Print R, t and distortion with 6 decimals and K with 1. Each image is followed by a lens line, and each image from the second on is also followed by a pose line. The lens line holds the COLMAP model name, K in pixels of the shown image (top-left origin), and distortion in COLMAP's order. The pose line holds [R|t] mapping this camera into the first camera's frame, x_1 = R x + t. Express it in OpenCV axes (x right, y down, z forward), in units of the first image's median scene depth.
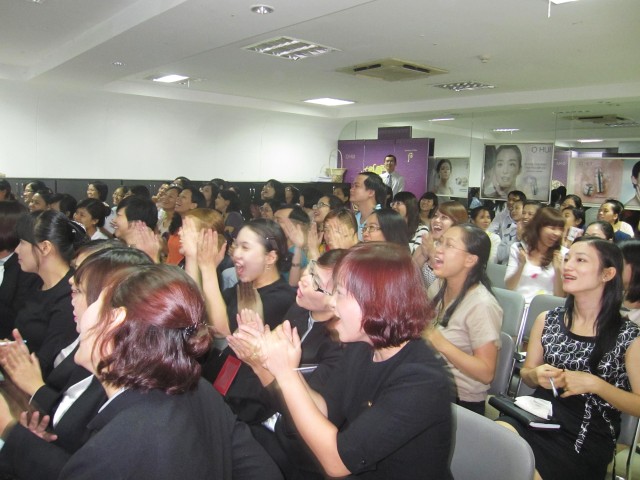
lens RADIAL K [[551.2, 0, 320.0], [0, 551.2, 240.0], [0, 0, 1]] dist [-0.007426, -0.000430]
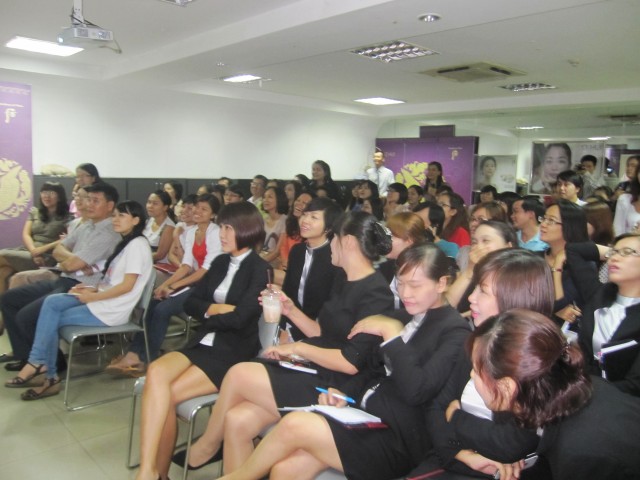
lens RADIAL K [[551.2, 0, 320.0], [0, 551.2, 240.0], [0, 0, 1]] dist [-0.007426, -0.000430]
pose [[0.997857, -0.014743, 0.063751, -0.168347], [0.014285, 0.999869, 0.007643, -0.002413], [-0.063855, -0.006716, 0.997937, -0.016406]]
